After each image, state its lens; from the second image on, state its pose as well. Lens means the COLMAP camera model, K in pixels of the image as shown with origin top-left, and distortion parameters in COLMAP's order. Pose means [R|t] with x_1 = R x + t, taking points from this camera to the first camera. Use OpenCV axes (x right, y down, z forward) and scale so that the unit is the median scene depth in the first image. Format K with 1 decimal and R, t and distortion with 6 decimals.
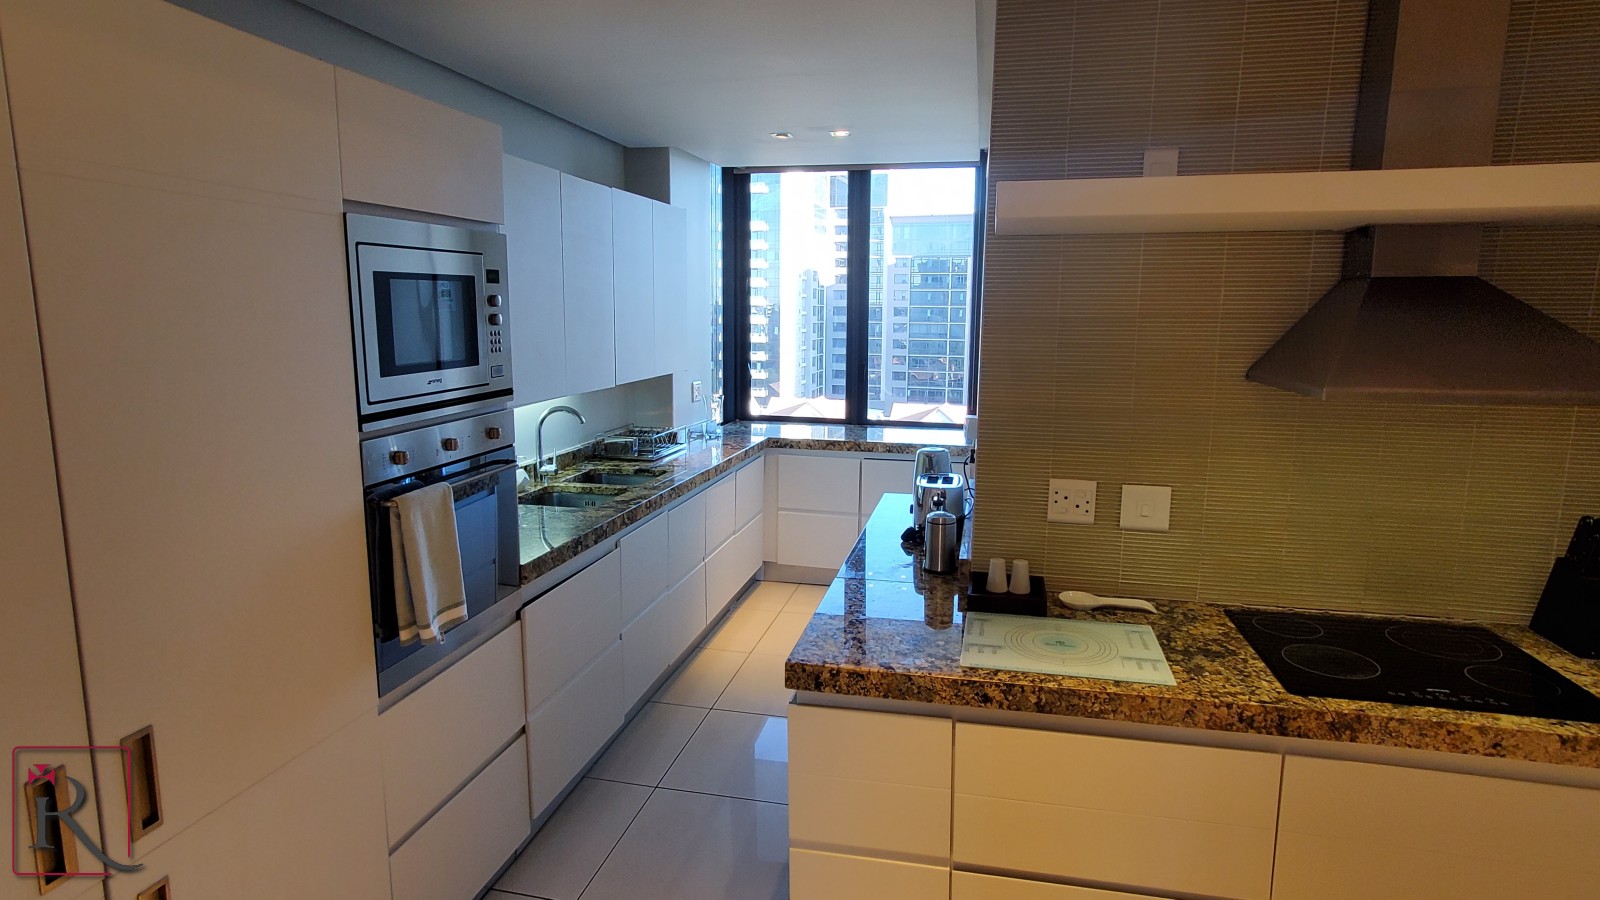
lens RADIAL K [[841.7, 0, 807.0], [0, 841.7, 444.3], [0, 0, 1]] dist [-0.022992, 0.016351]
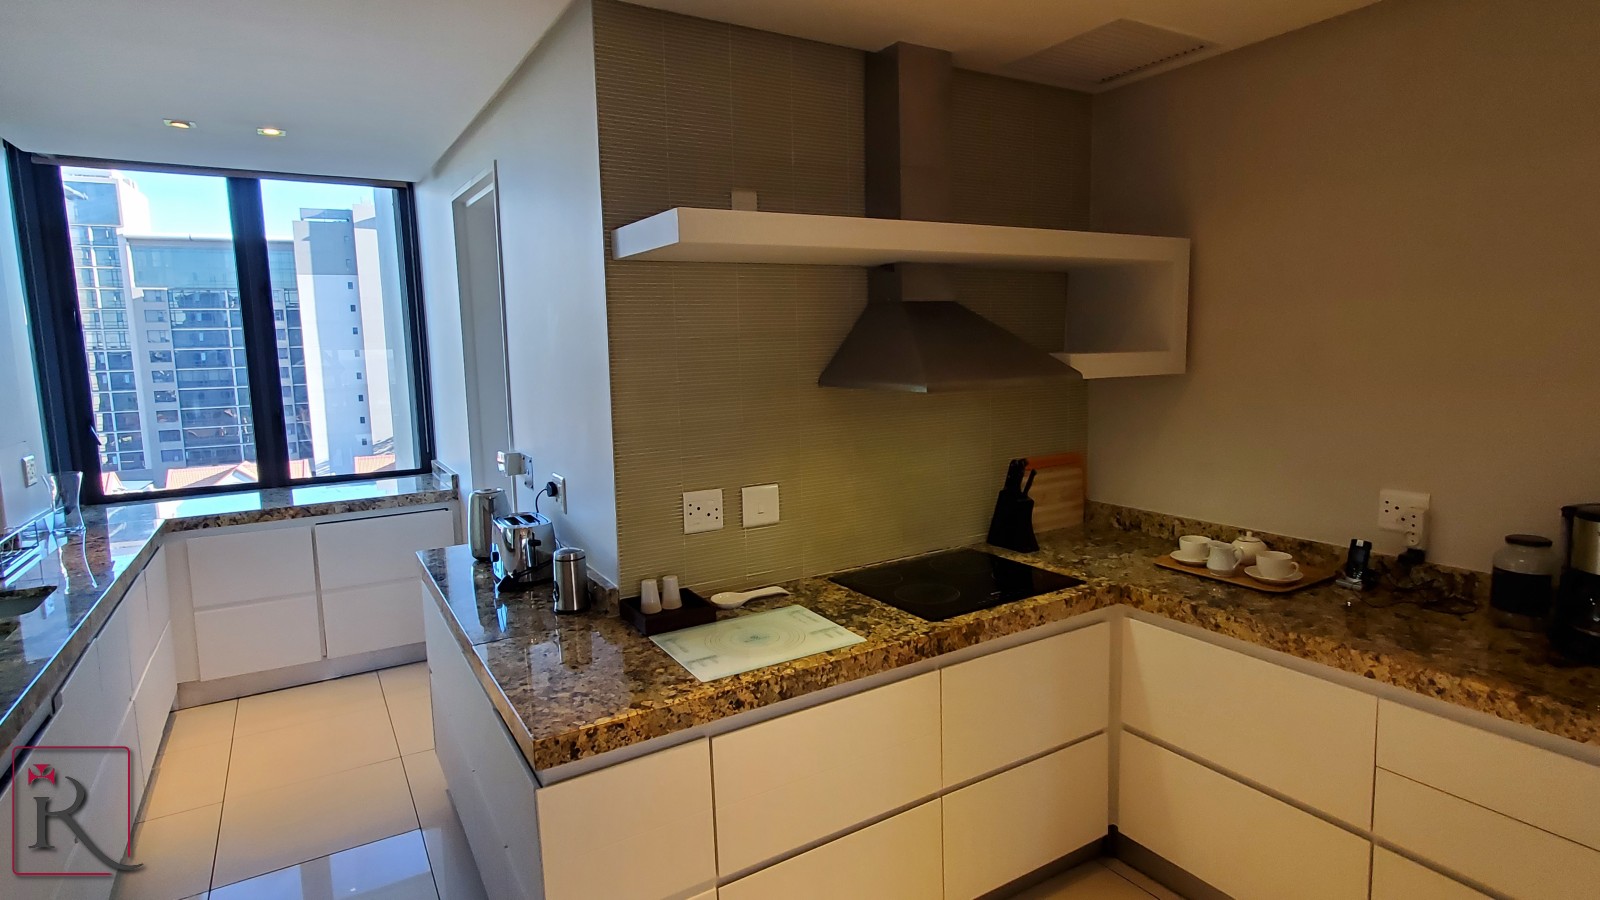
lens RADIAL K [[841.7, 0, 807.0], [0, 841.7, 444.3], [0, 0, 1]] dist [-0.022992, 0.016351]
pose [[0.712736, -0.109110, 0.692894, -0.382351], [0.137776, 0.990361, 0.014231, -0.015079], [-0.687768, 0.085322, 0.720899, 0.161388]]
